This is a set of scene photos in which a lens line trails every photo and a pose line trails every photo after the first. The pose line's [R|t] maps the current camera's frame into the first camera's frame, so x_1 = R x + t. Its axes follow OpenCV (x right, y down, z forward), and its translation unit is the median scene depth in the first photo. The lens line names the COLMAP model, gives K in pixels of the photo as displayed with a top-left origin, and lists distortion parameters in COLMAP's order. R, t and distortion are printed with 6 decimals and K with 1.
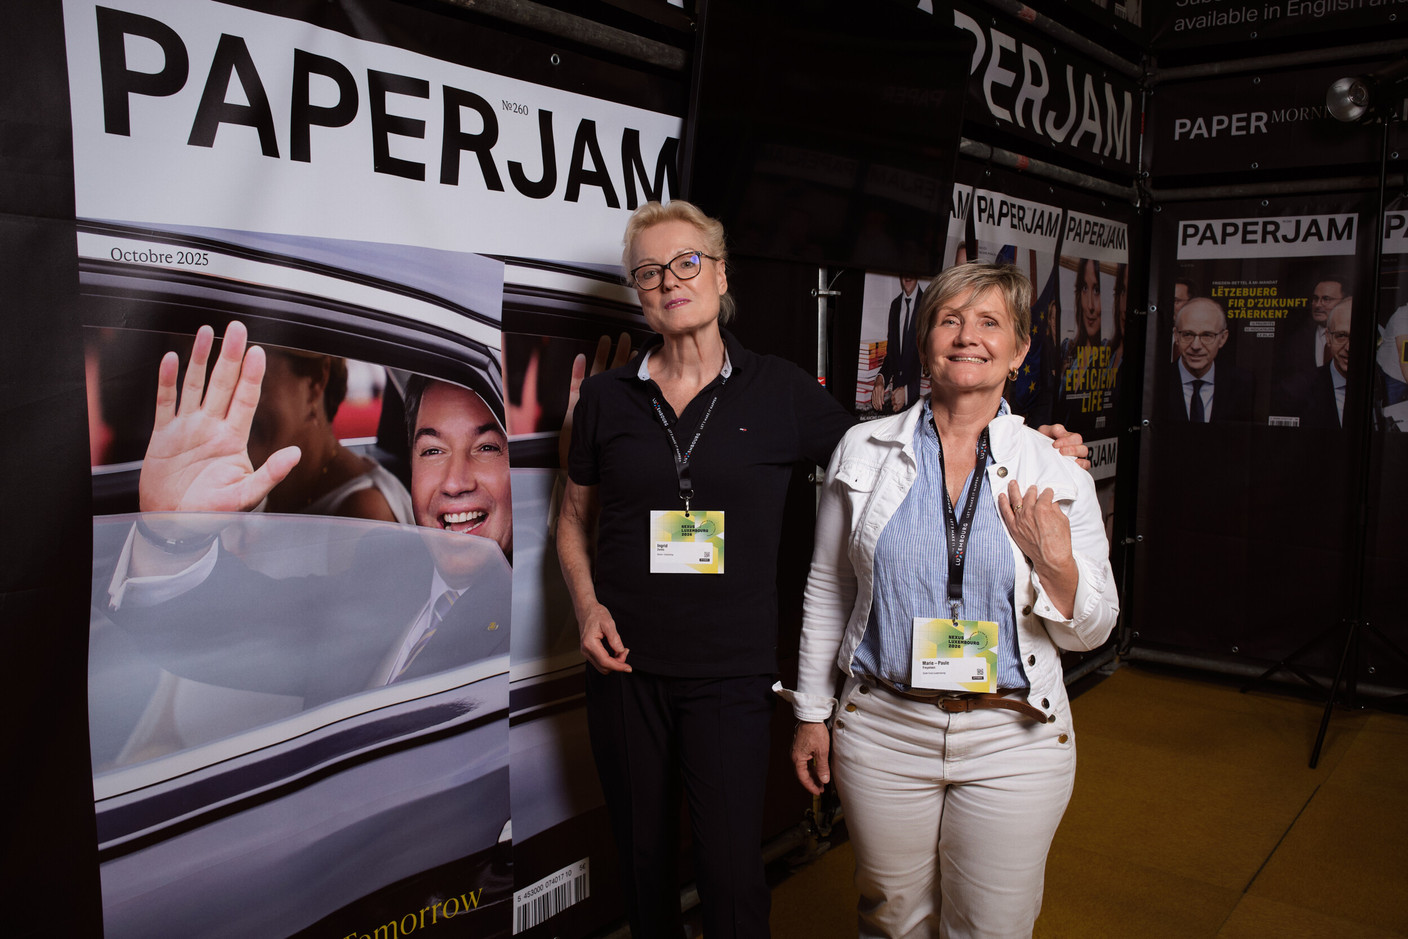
lens RADIAL K [[1167.5, 0, 707.0], [0, 1167.5, 456.8], [0, 0, 1]] dist [0.009351, -0.013772]
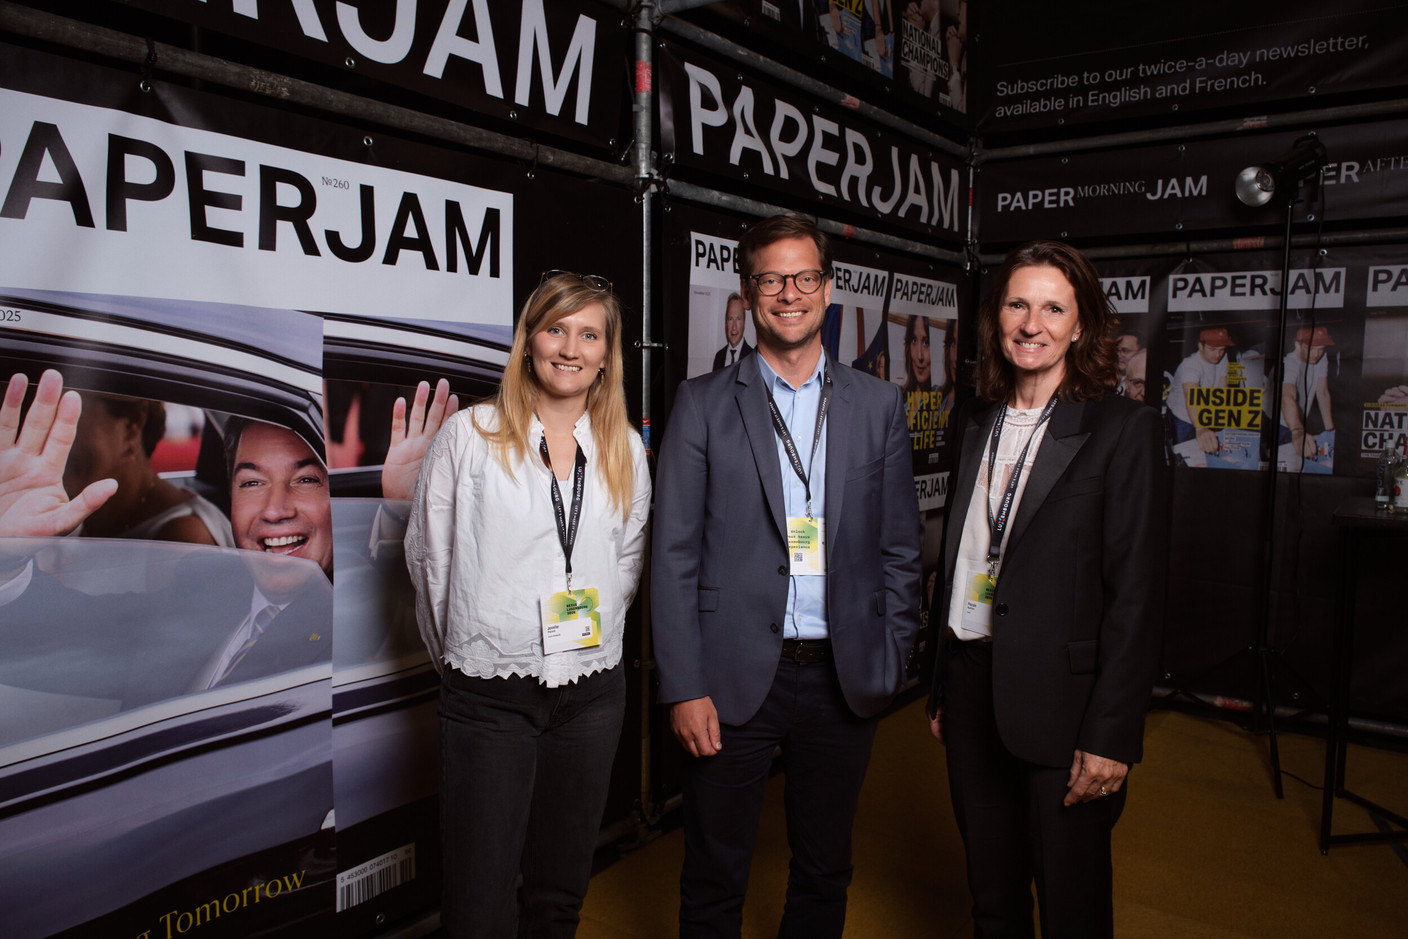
lens RADIAL K [[1066.2, 0, 709.7], [0, 1066.2, 469.7], [0, 0, 1]] dist [0.014860, -0.003986]
pose [[0.999162, -0.003256, 0.040792, 0.151732], [0.004133, 0.999762, -0.021421, 0.005581], [-0.040713, 0.021571, 0.998938, -0.055159]]
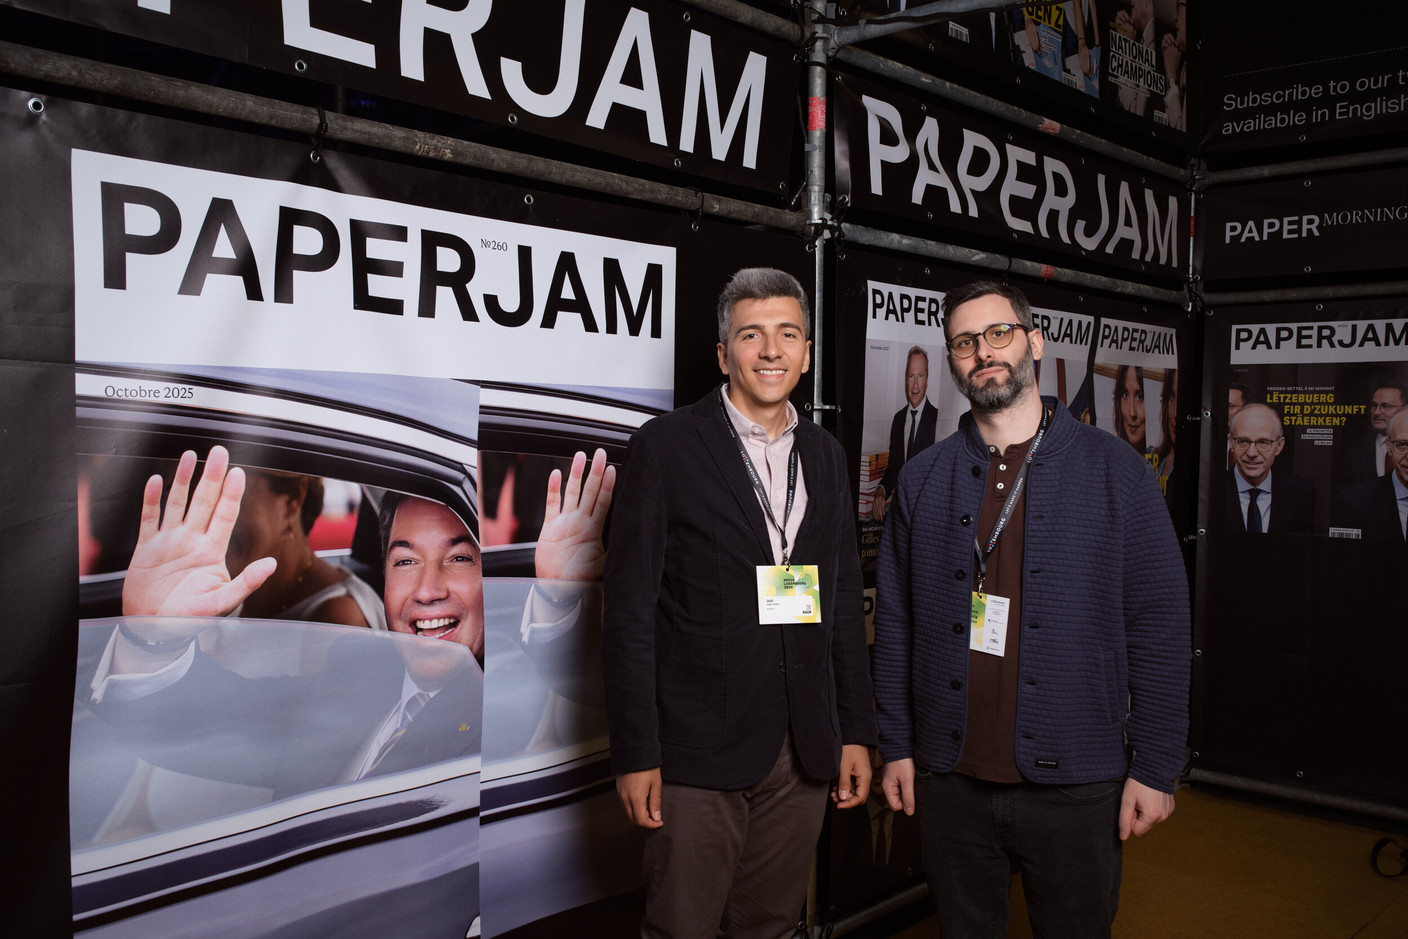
lens RADIAL K [[1225.9, 0, 708.9], [0, 1225.9, 471.5], [0, 0, 1]] dist [0.017451, -0.032291]
pose [[0.995637, 0.004820, -0.093184, 0.134830], [-0.011126, 0.997672, -0.067281, -0.013422], [0.092643, 0.068025, 0.993373, -0.096857]]
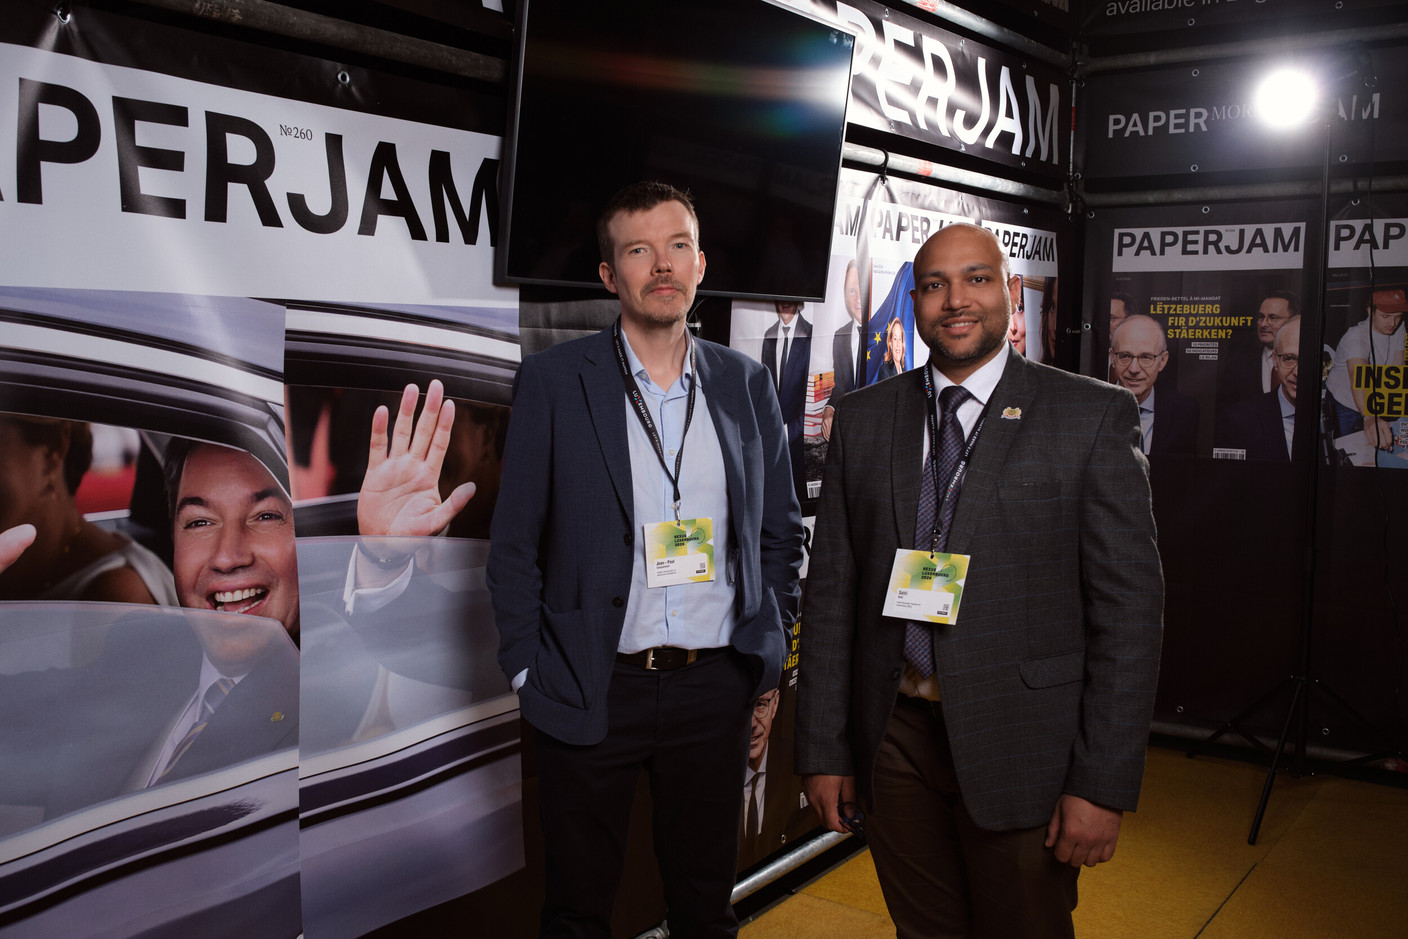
lens RADIAL K [[1357.4, 0, 706.7], [0, 1357.4, 473.1], [0, 0, 1]] dist [0.003348, 0.000000]
pose [[0.998988, -0.008755, 0.044123, 0.093550], [0.008838, 0.999960, -0.001668, -0.033488], [-0.044107, 0.002056, 0.999025, -0.040911]]
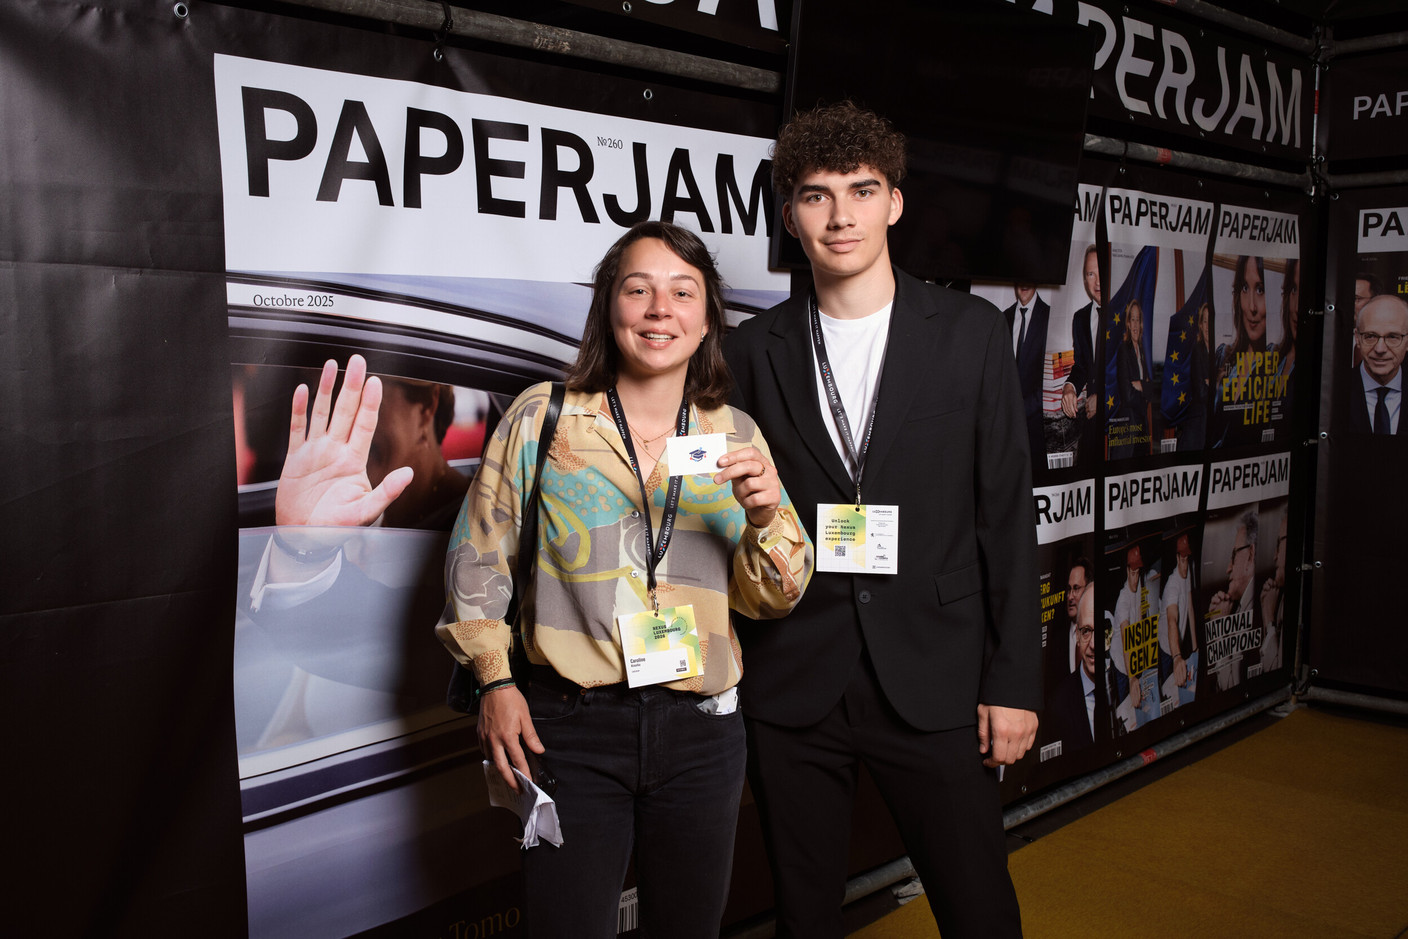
lens RADIAL K [[1357.4, 0, 706.5], [0, 1357.4, 468.5], [0, 0, 1]] dist [0.003348, 0.000000]
pose [[0.992882, -0.004168, -0.119026, 0.061467], [0.003544, 0.999979, -0.005459, 0.000410], [0.119046, 0.004998, 0.992876, -0.185242]]
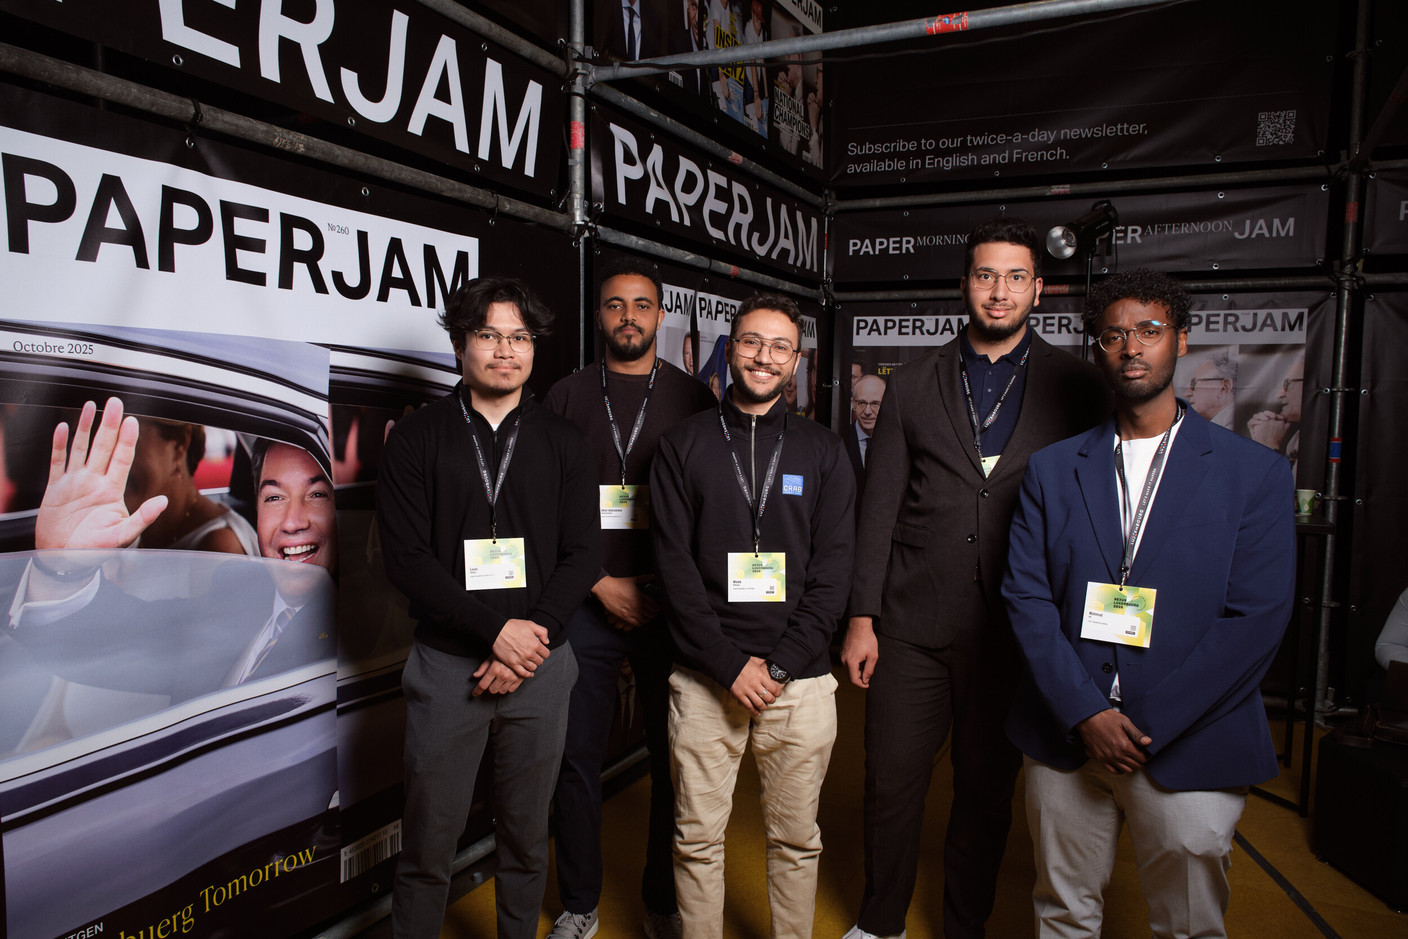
lens RADIAL K [[1023.2, 0, 703.5], [0, 1023.2, 483.4], [0, 0, 1]] dist [-0.002705, 0.015800]
pose [[0.977300, -0.012762, 0.211477, -0.012070], [0.017037, 0.999685, -0.018404, 0.006478], [-0.211176, 0.021589, 0.977210, -0.165285]]
